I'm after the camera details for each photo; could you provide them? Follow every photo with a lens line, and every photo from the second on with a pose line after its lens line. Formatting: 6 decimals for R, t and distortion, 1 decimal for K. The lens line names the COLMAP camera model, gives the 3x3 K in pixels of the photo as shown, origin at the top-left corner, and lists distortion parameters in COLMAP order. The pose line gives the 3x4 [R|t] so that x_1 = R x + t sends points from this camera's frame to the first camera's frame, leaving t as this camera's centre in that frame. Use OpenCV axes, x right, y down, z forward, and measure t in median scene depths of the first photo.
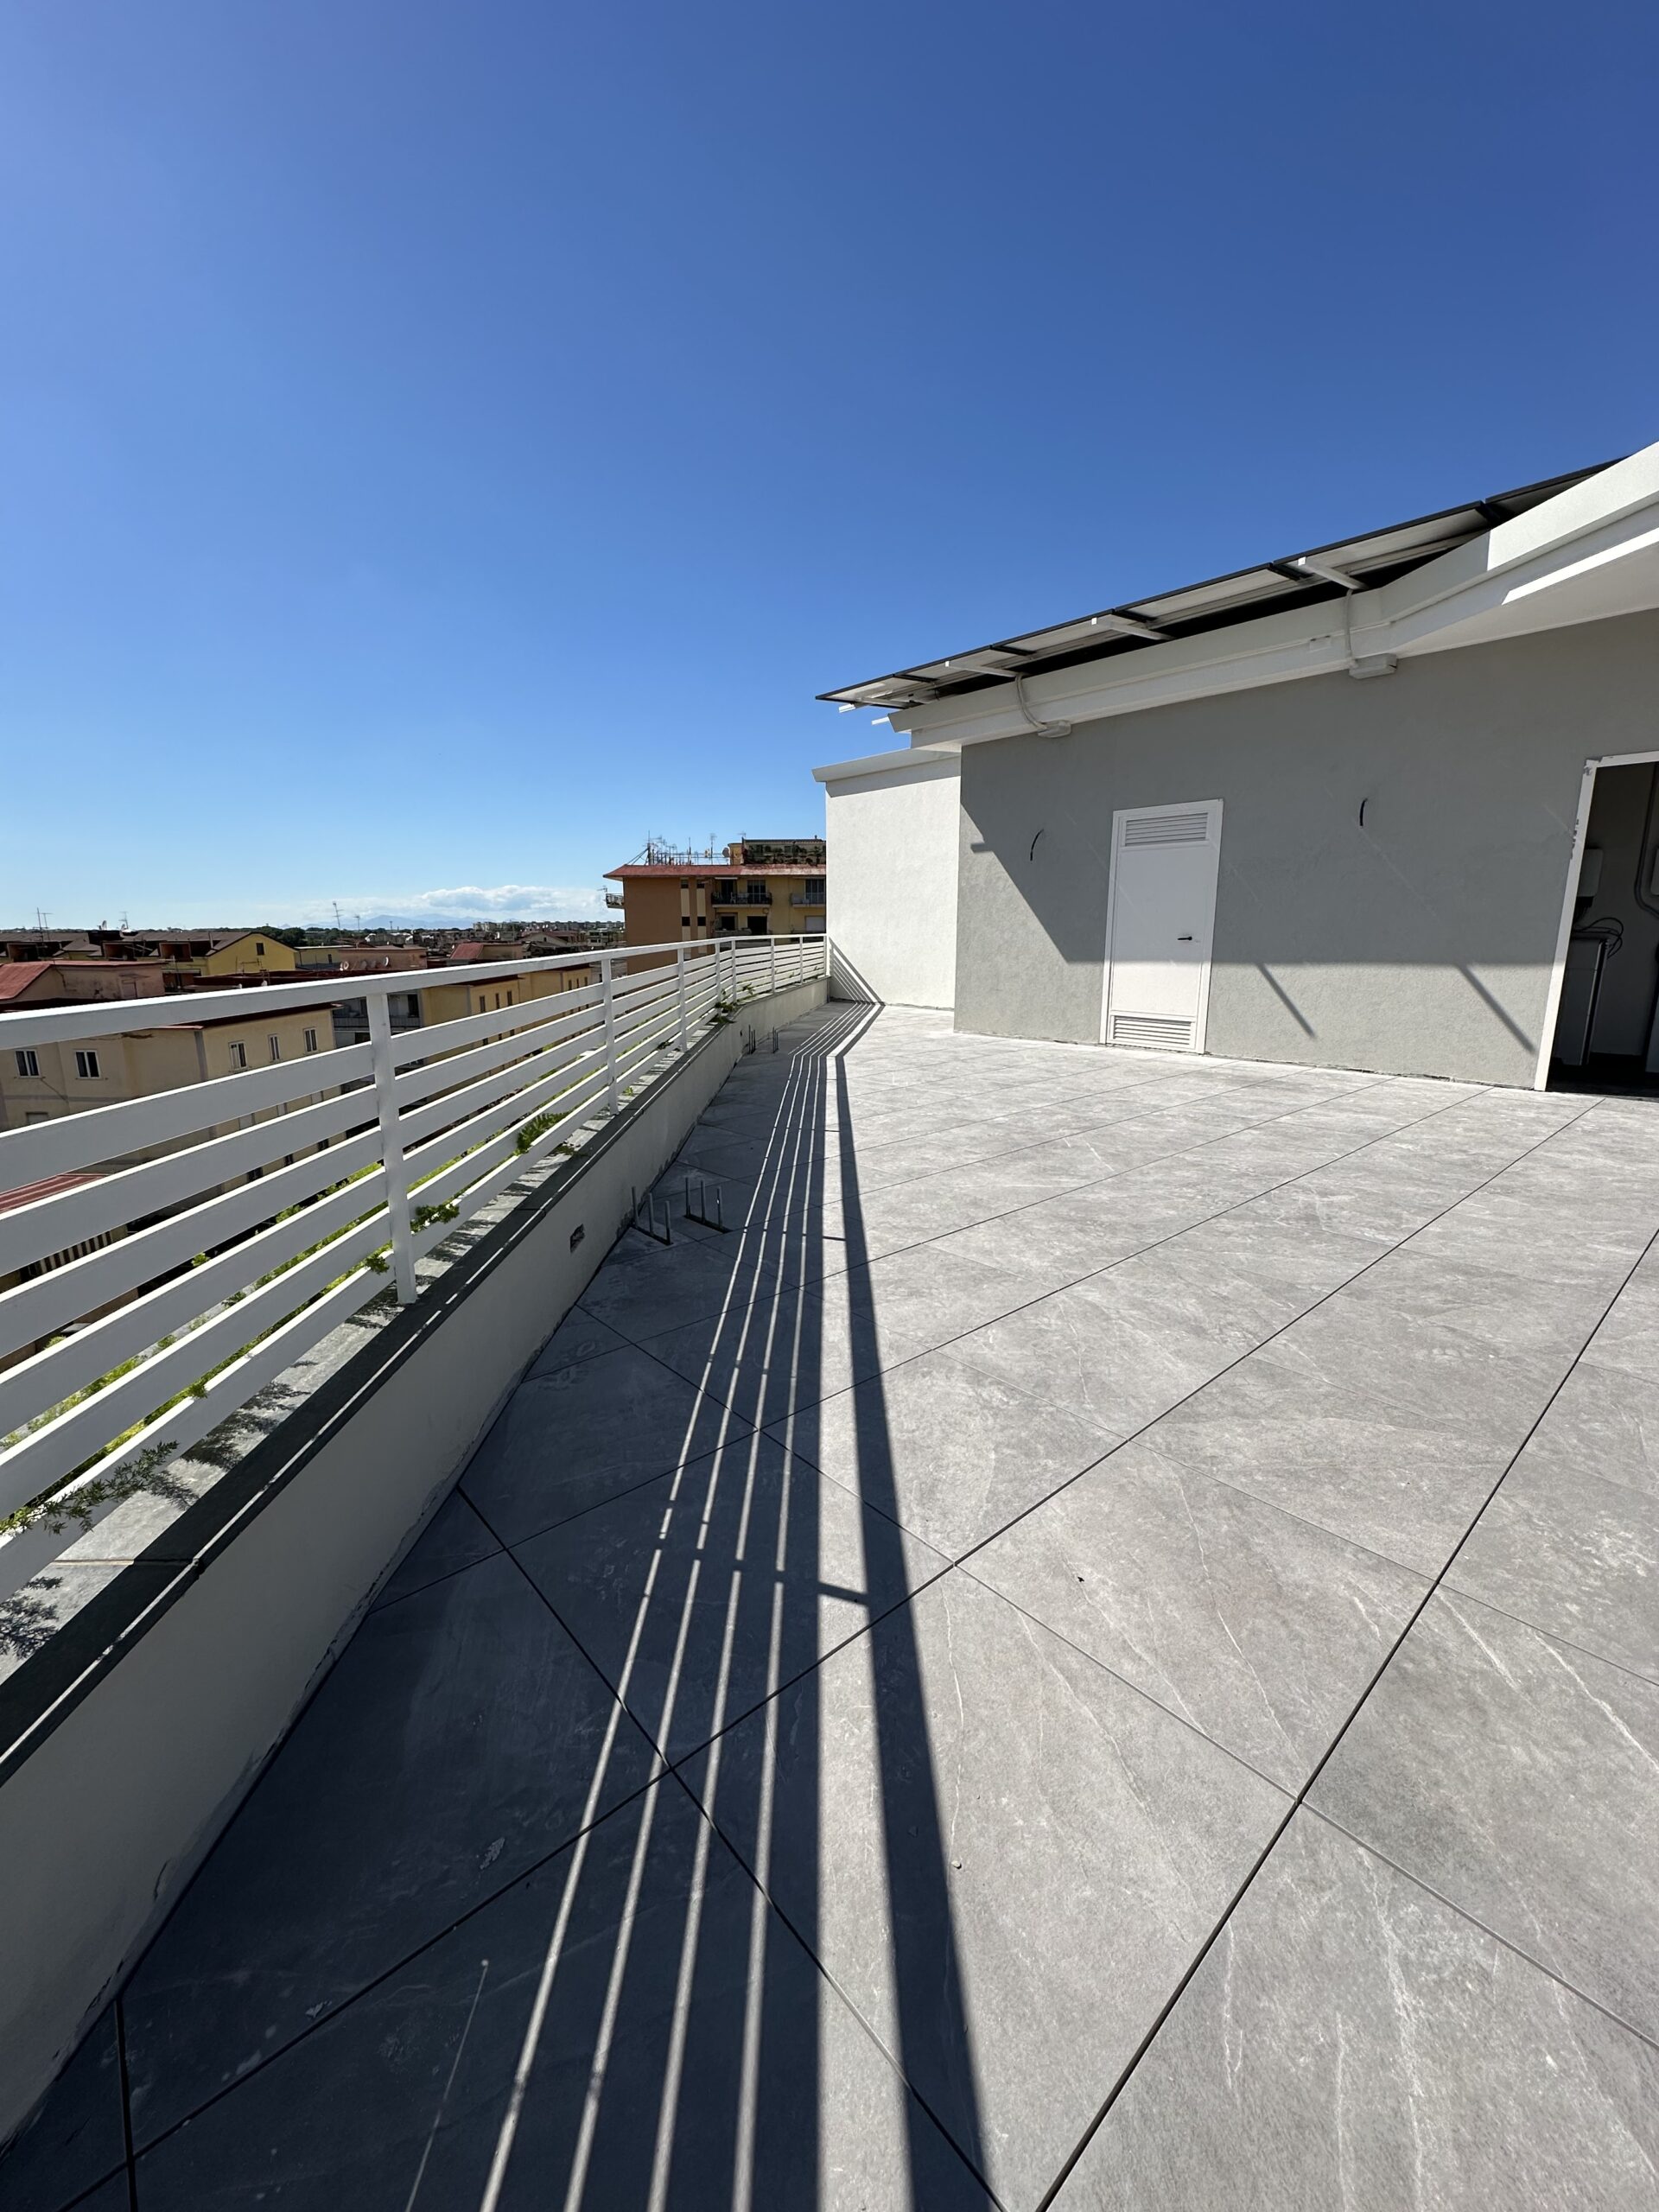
lens RADIAL K [[882.3, 0, 829.5], [0, 882.3, 1106.0], [0, 0, 1]] dist [-0.000647, 0.000029]
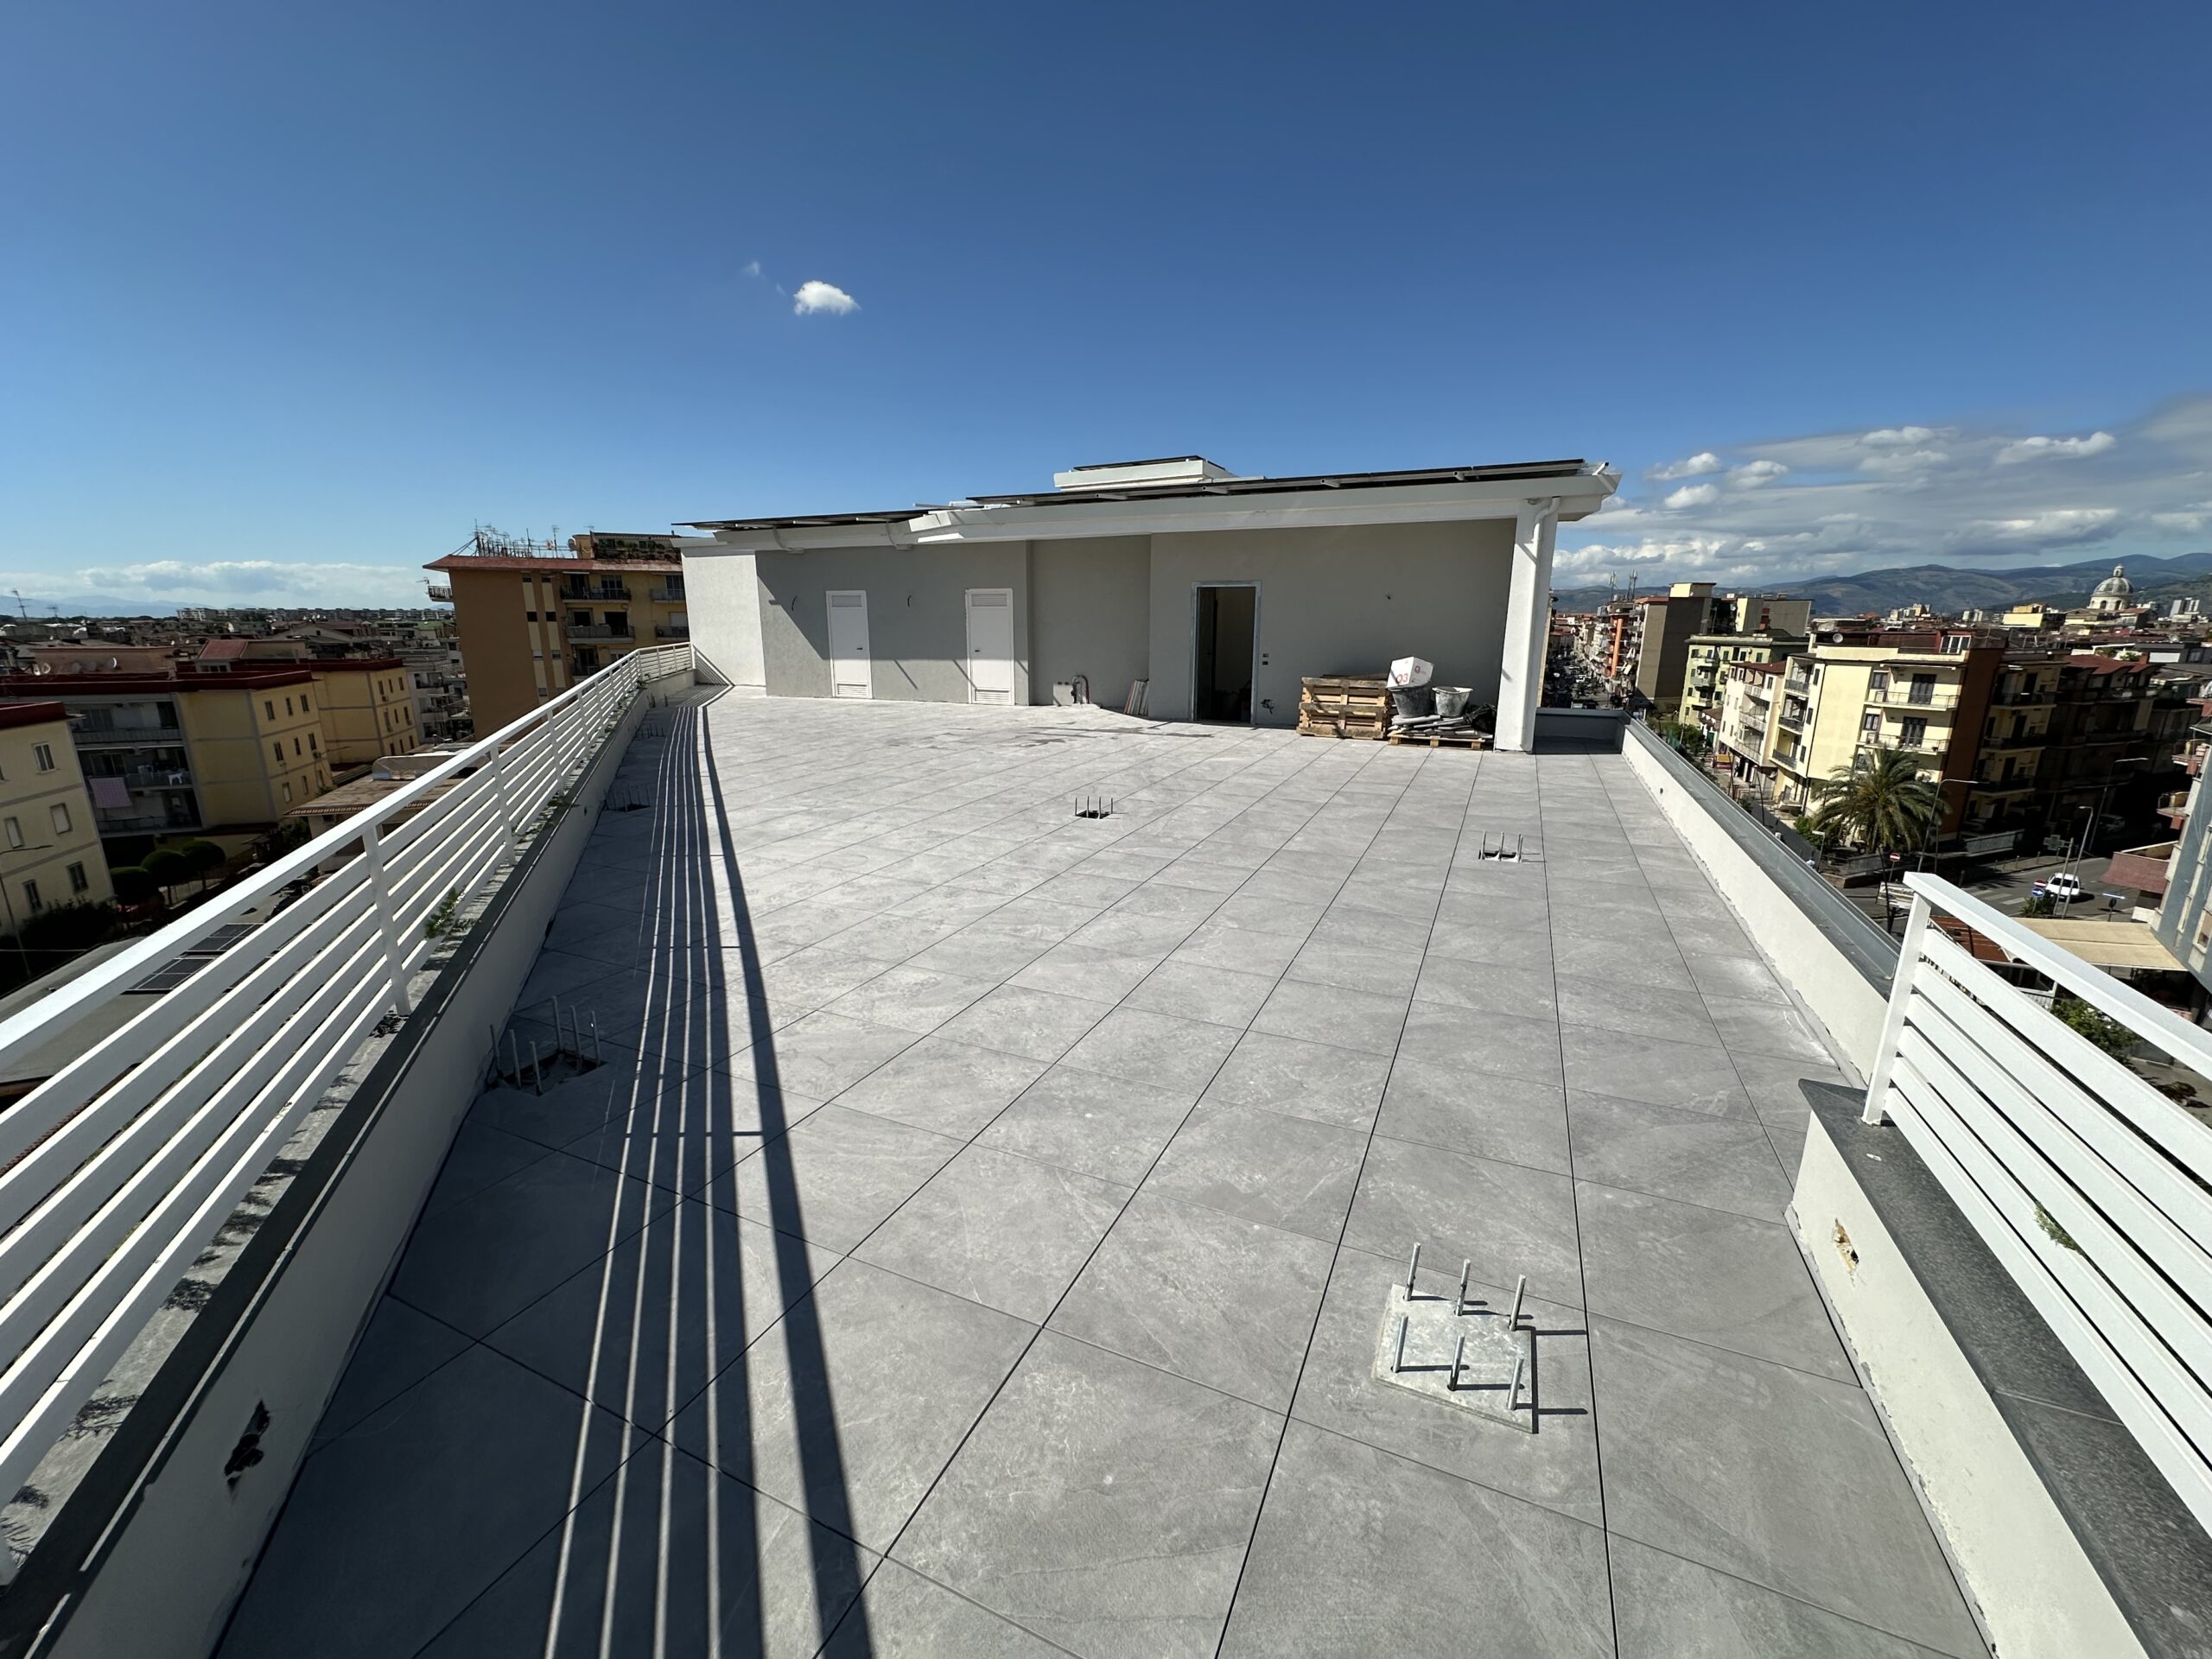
lens RADIAL K [[890.8, 0, 1106.0], [0, 890.8, 829.5], [0, 0, 1]] dist [-0.002576, -0.000059]
pose [[0.913353, -0.087302, 0.397700, 0.002383], [0.074457, 0.996085, 0.047661, 0.022252], [-0.400304, -0.013920, 0.916277, -0.142953]]
